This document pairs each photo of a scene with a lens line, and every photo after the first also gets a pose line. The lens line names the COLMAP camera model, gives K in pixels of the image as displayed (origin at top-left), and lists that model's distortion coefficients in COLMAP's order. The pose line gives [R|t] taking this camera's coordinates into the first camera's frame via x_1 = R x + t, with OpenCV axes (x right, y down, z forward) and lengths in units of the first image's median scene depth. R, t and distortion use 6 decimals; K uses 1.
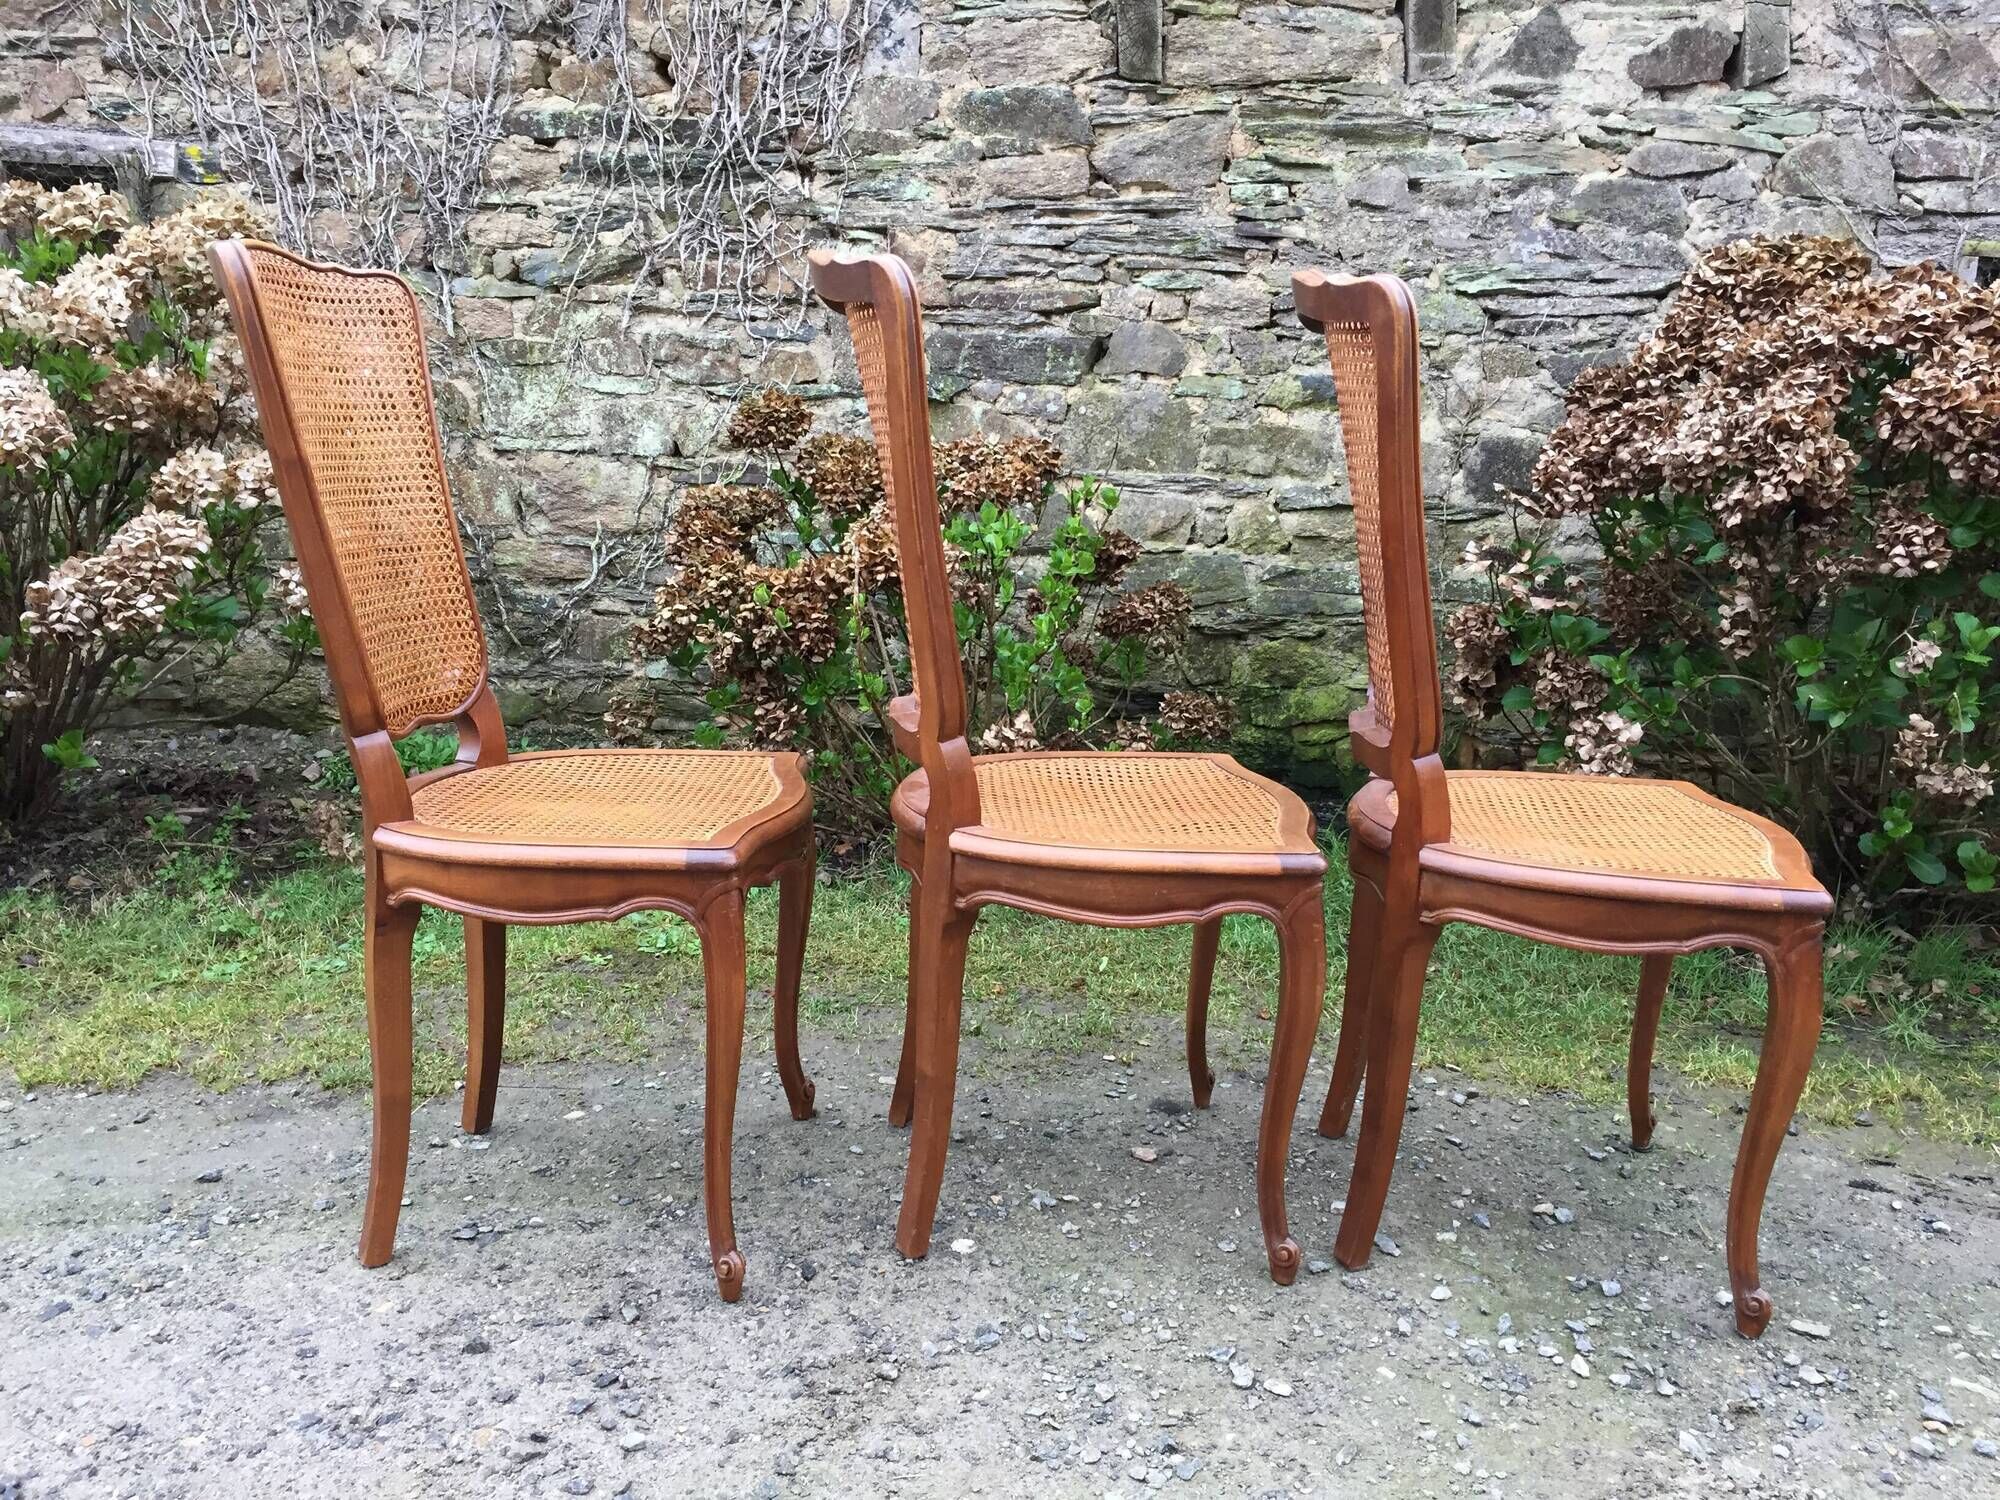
lens RADIAL K [[1716.2, 0, 1002.8], [0, 1716.2, 744.2], [0, 0, 1]] dist [0.084068, -0.113875]
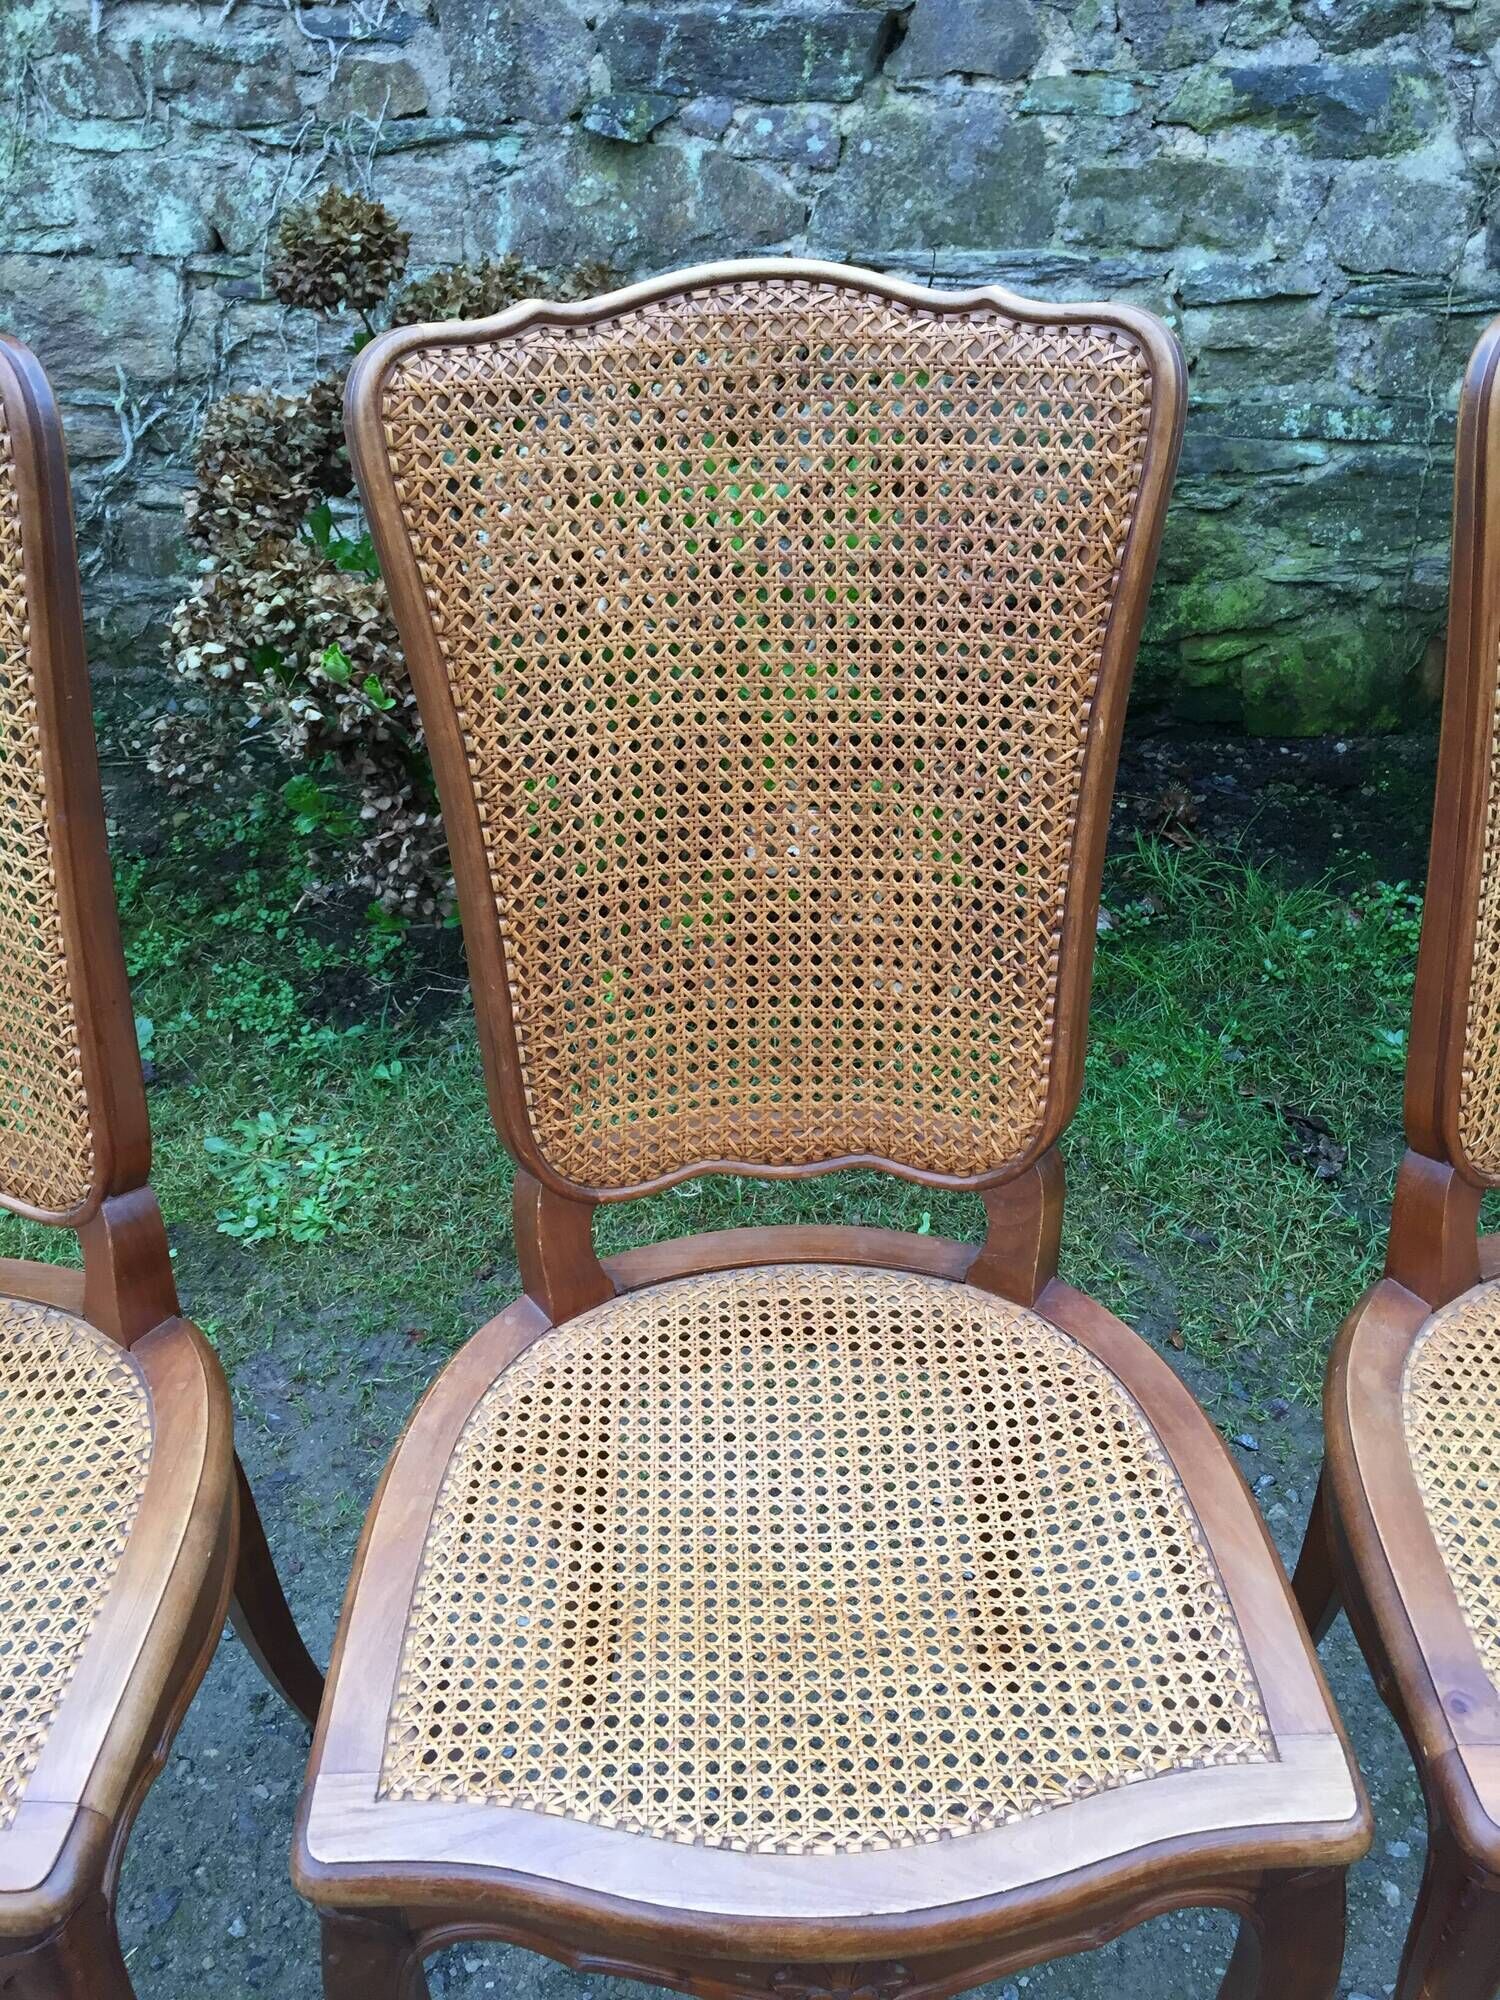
lens RADIAL K [[1716.2, 0, 752.7], [0, 1716.2, 1019.1], [0, 0, 1]] dist [0.084068, -0.113875]
pose [[0.998925, -0.039562, -0.024172, 0.009336], [0.045869, 0.919186, 0.391144, -0.159564], [0.006744, -0.391832, 0.920012, 0.327711]]
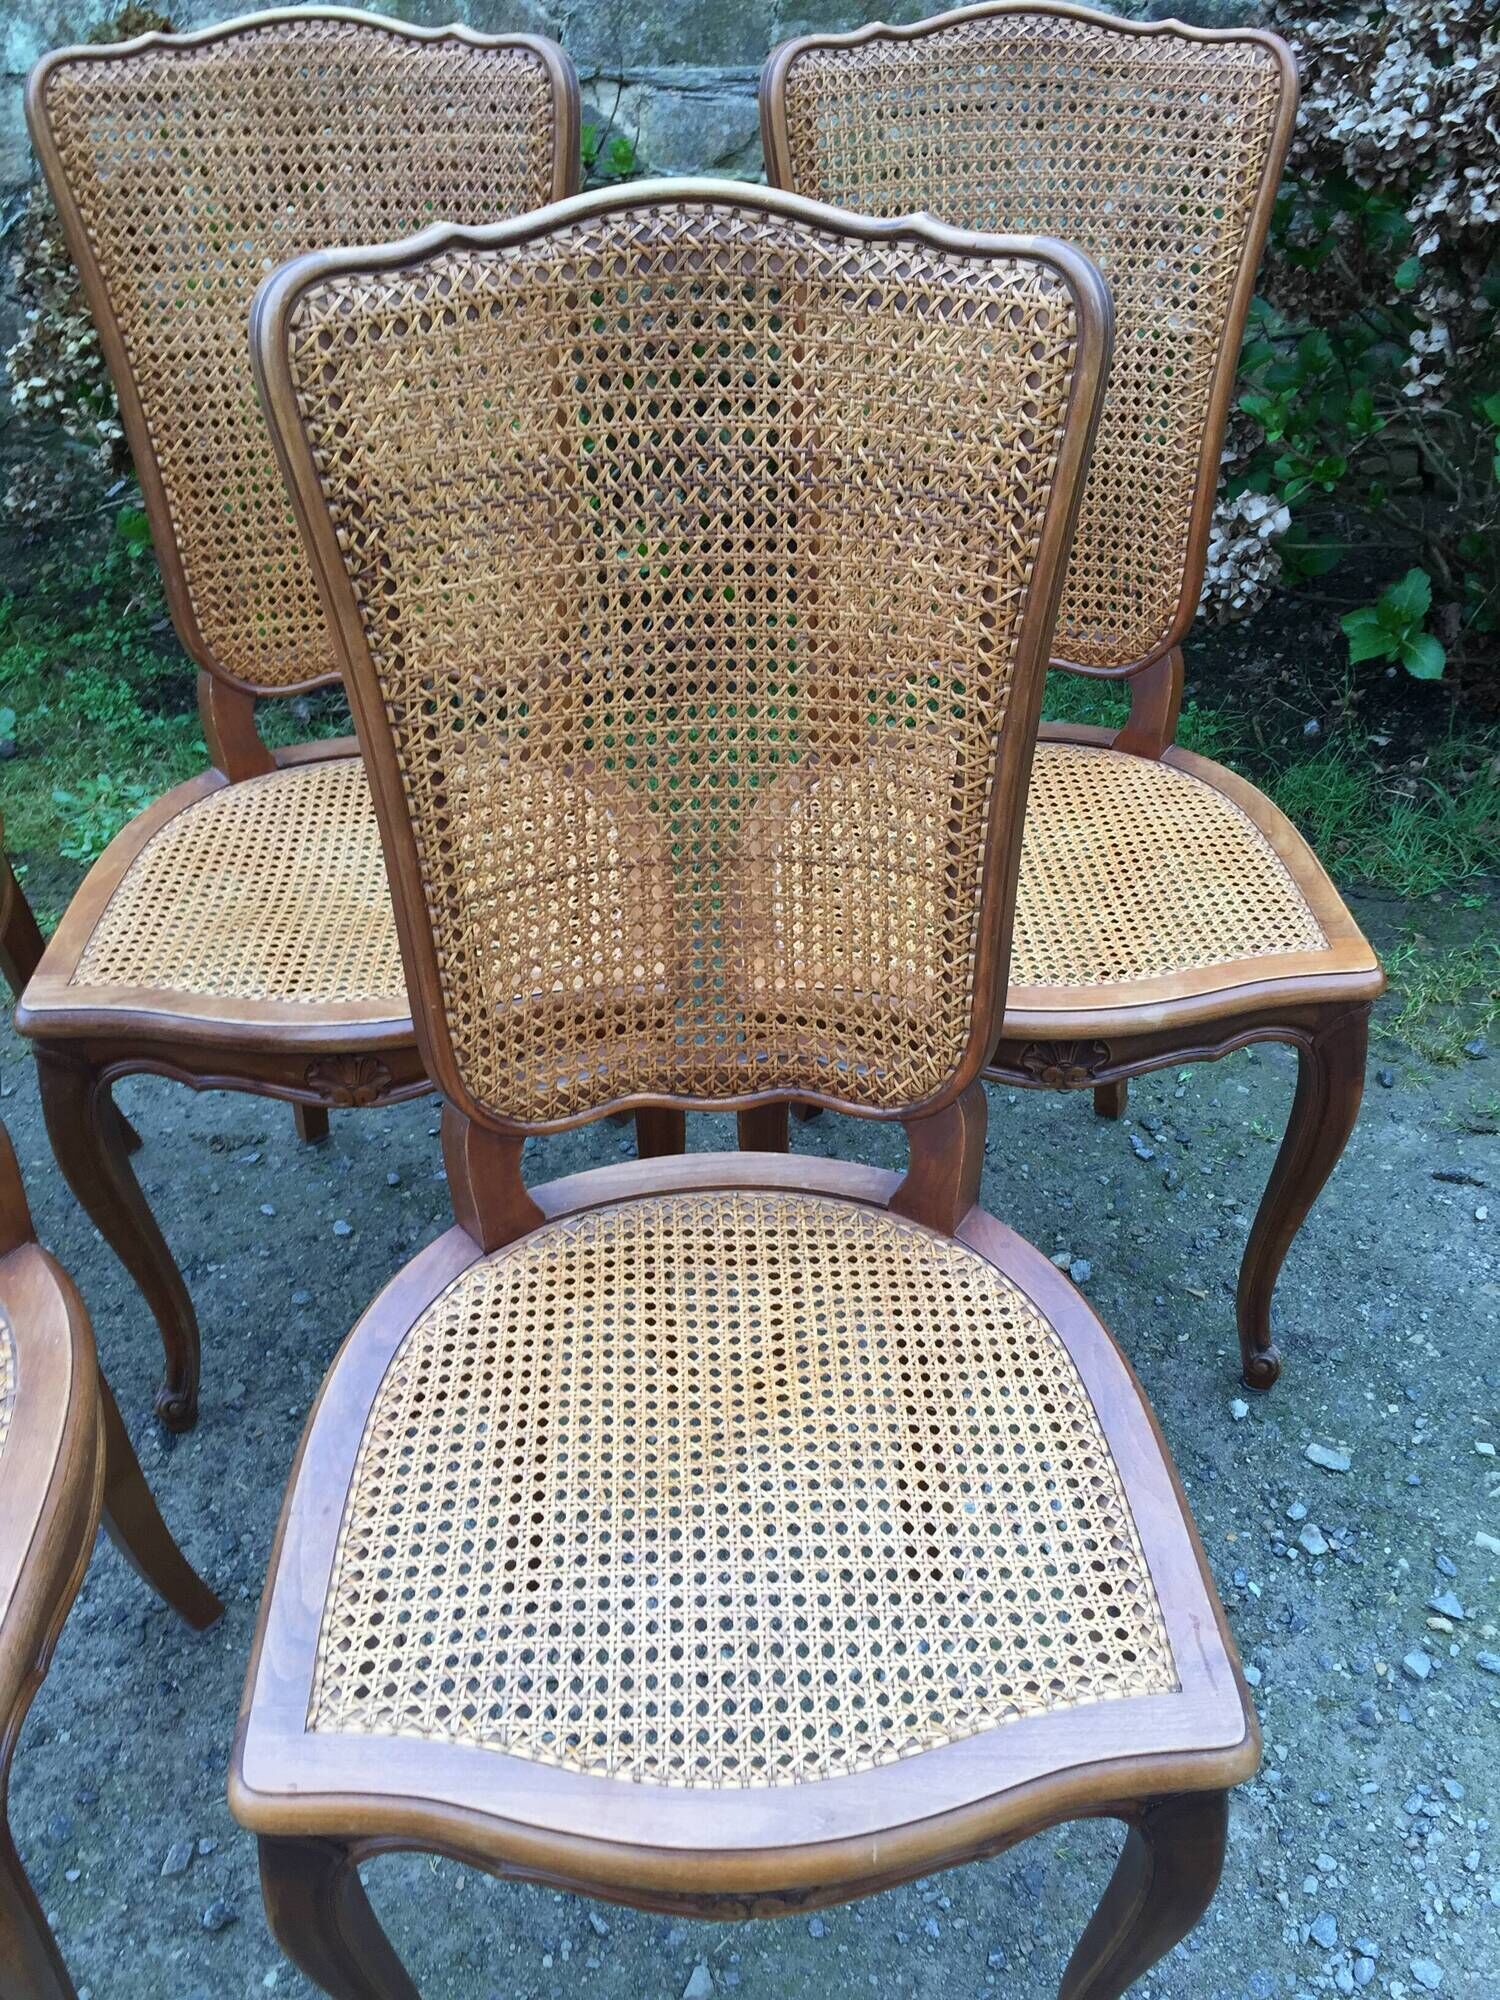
lens RADIAL K [[1716.2, 0, 754.6], [0, 1716.2, 1002.1], [0, 0, 1]] dist [0.084068, -0.113875]
pose [[0.998792, -0.047971, -0.010656, 0.099899], [0.047810, 0.898527, 0.436307, -0.128508], [-0.011355, -0.436290, 0.899735, 0.164330]]
